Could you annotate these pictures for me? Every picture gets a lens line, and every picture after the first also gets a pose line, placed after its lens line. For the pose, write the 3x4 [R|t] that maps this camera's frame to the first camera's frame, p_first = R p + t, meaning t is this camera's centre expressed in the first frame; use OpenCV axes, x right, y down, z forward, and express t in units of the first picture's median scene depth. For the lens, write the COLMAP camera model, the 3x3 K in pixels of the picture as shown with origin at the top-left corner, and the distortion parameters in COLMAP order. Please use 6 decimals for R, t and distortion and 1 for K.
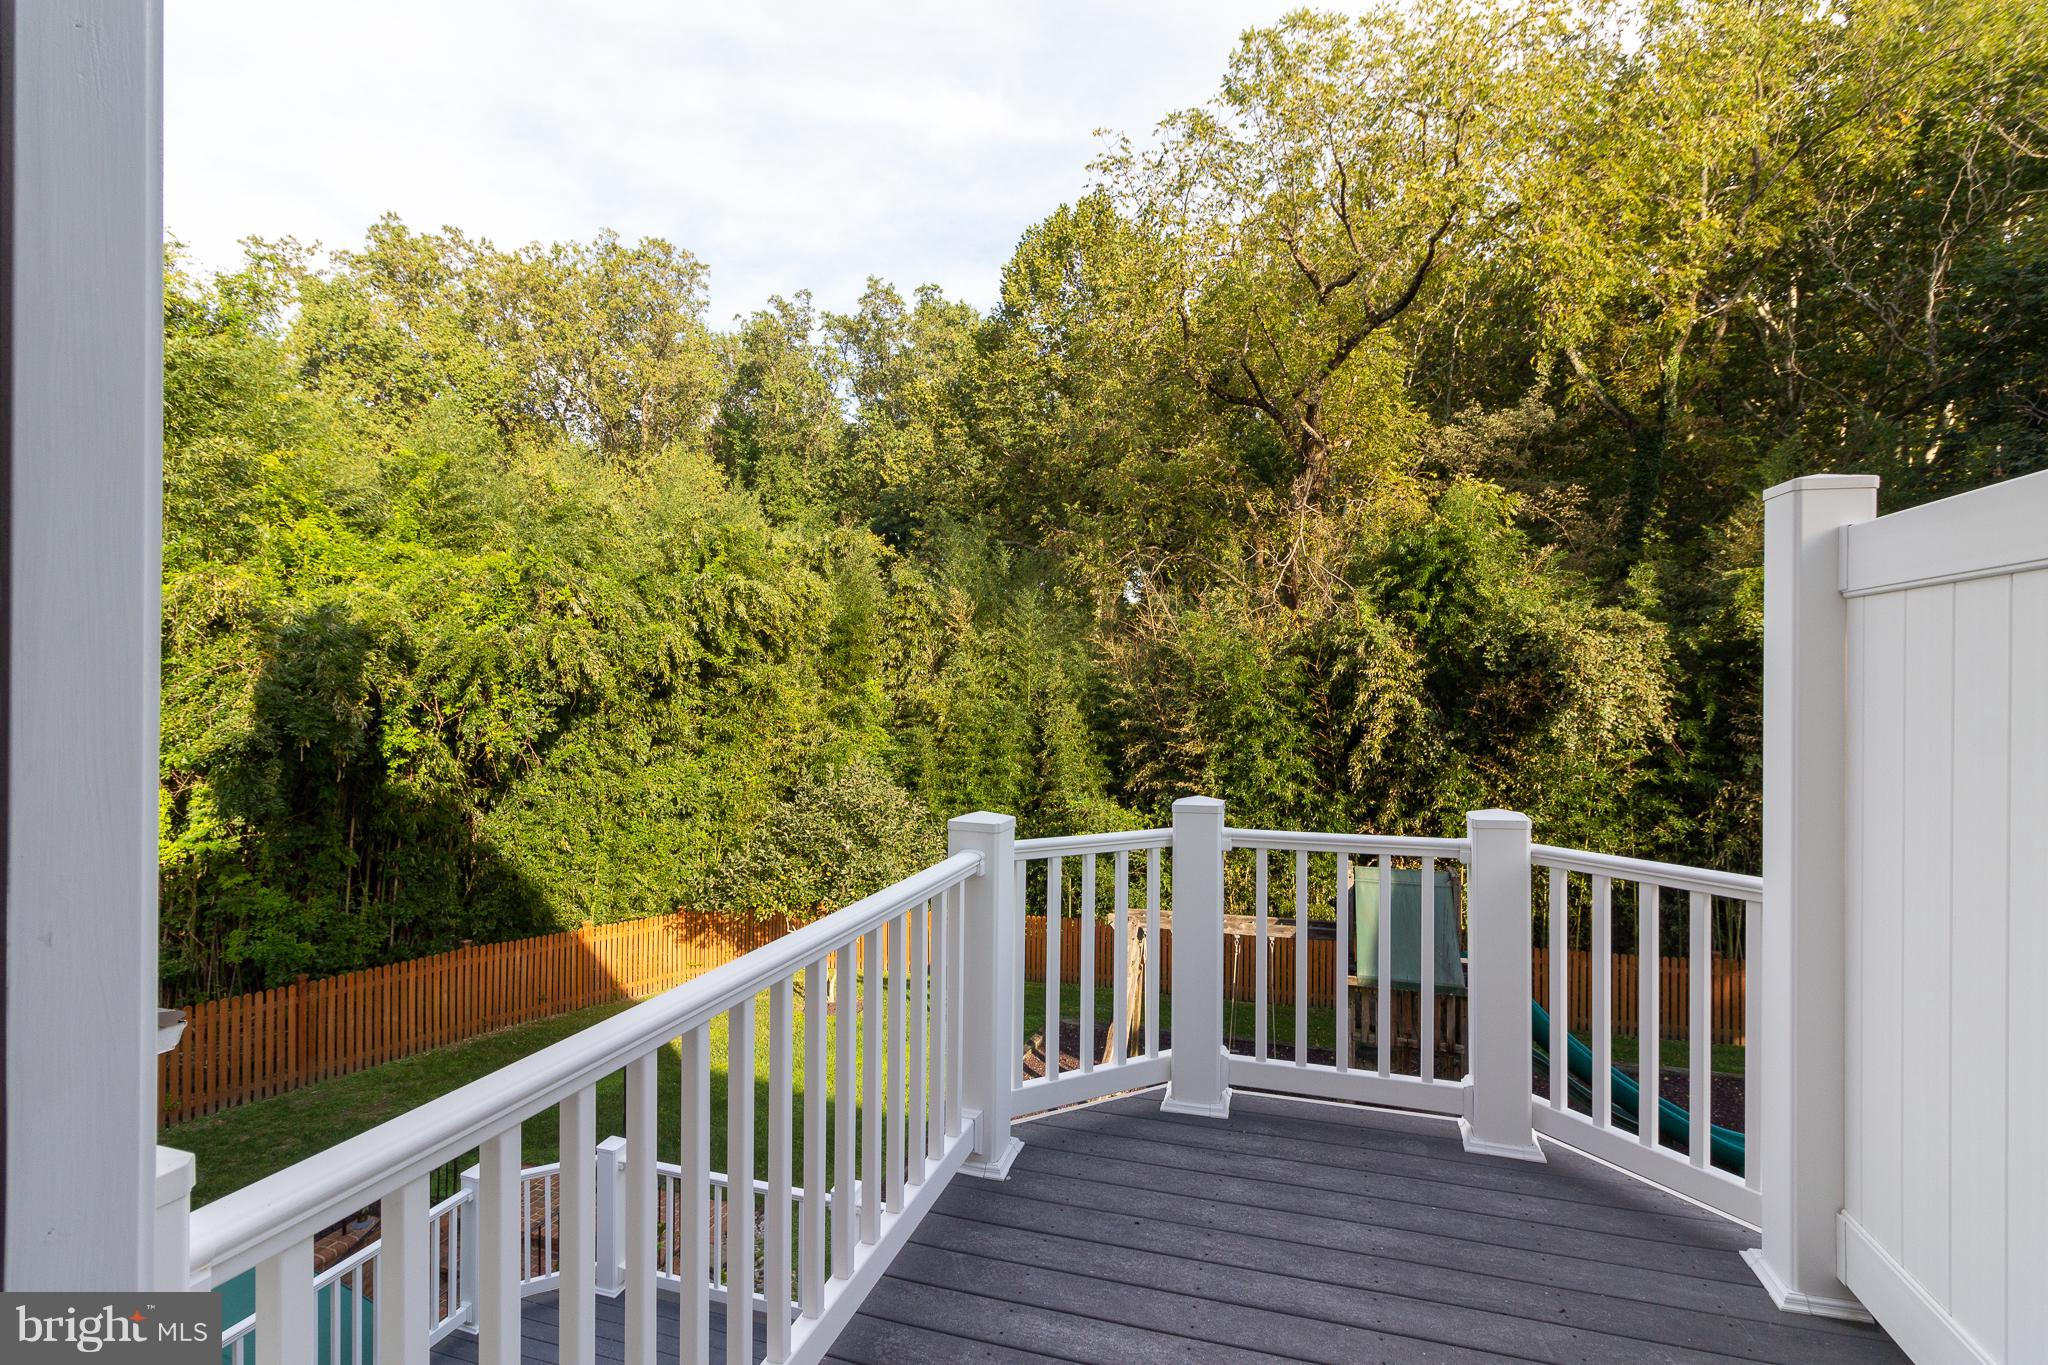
lens RADIAL K [[963.8, 0, 1009.4], [0, 963.8, 671.8], [0, 0, 1]] dist [-0.004855, -0.000147]
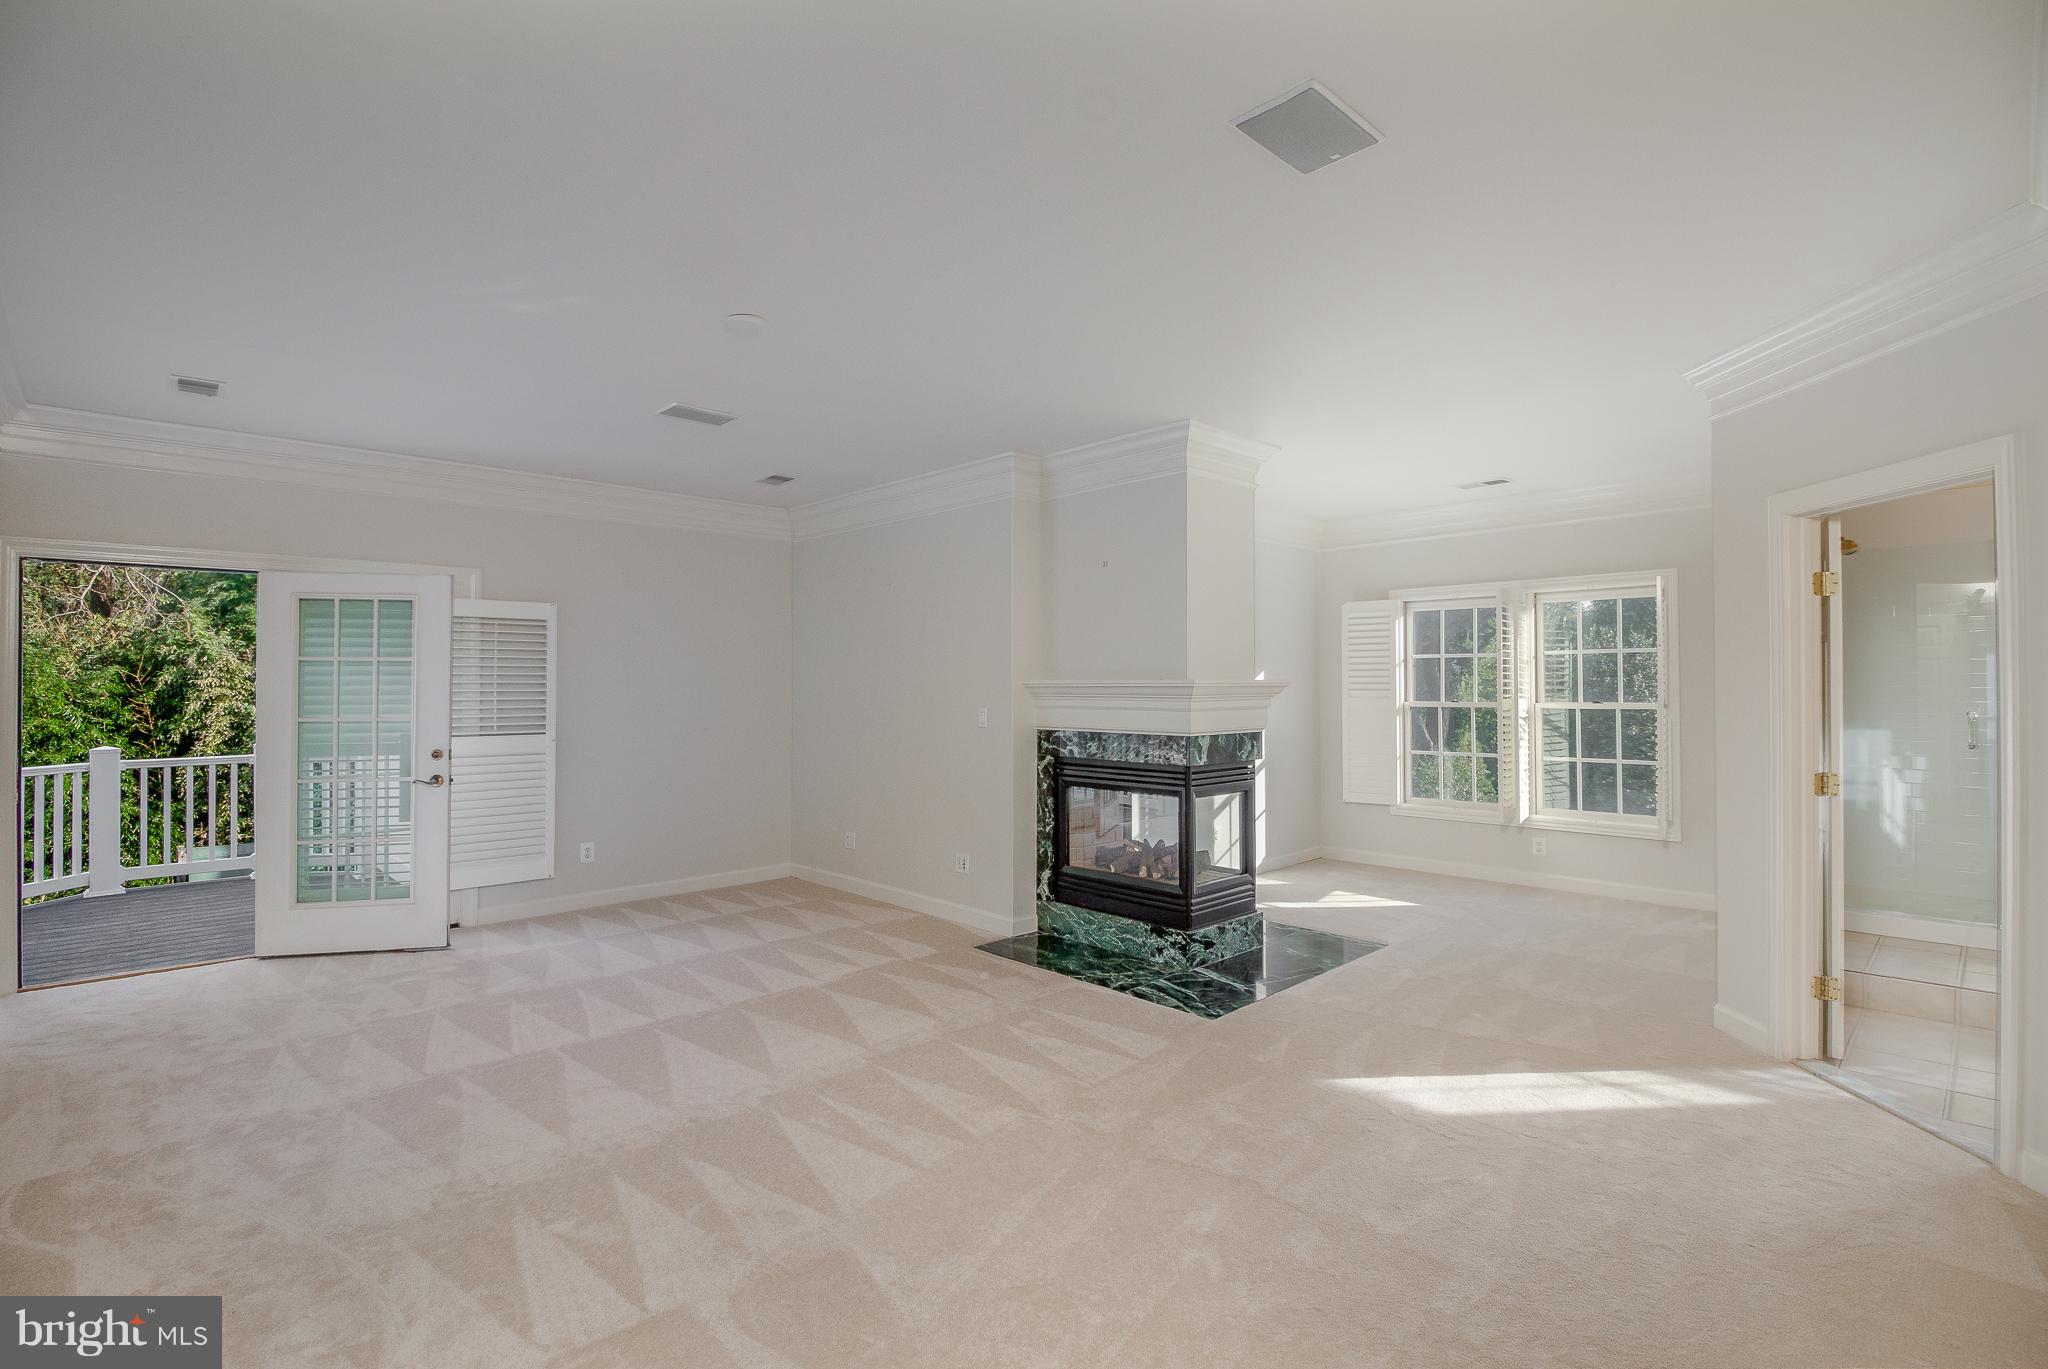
lens RADIAL K [[963.8, 0, 1003.0], [0, 963.8, 677.8], [0, 0, 1]] dist [-0.004855, -0.000147]
pose [[0.496485, 0.001860, 0.868043, -0.096760], [-0.001385, 0.999998, -0.001351, -0.004069], [-0.868044, -0.000532, 0.496487, -0.265035]]
